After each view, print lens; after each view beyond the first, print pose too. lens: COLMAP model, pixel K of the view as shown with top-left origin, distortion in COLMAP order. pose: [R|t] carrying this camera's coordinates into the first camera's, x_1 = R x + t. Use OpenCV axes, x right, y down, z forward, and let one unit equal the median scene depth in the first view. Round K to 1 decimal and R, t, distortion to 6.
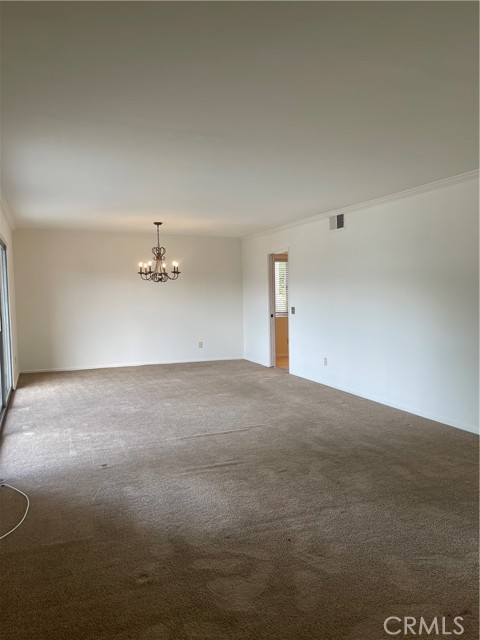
lens RADIAL K [[492.1, 0, 239.1], [0, 492.1, 325.0], [0, 0, 1]] dist [0.057026, -0.074304]
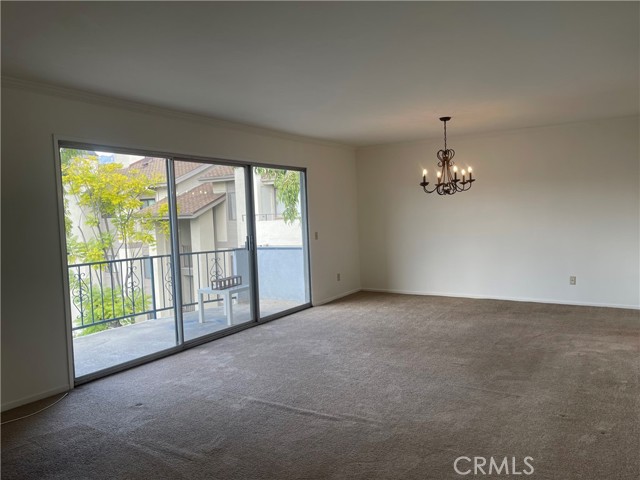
lens RADIAL K [[492.1, 0, 324.3], [0, 492.1, 239.2], [0, 0, 1]] dist [0.057026, -0.074304]
pose [[0.566046, 0.034422, -0.823655, 0.373071], [-0.023414, 0.999396, 0.025675, -0.033167], [0.824041, 0.004752, 0.566510, 0.408146]]
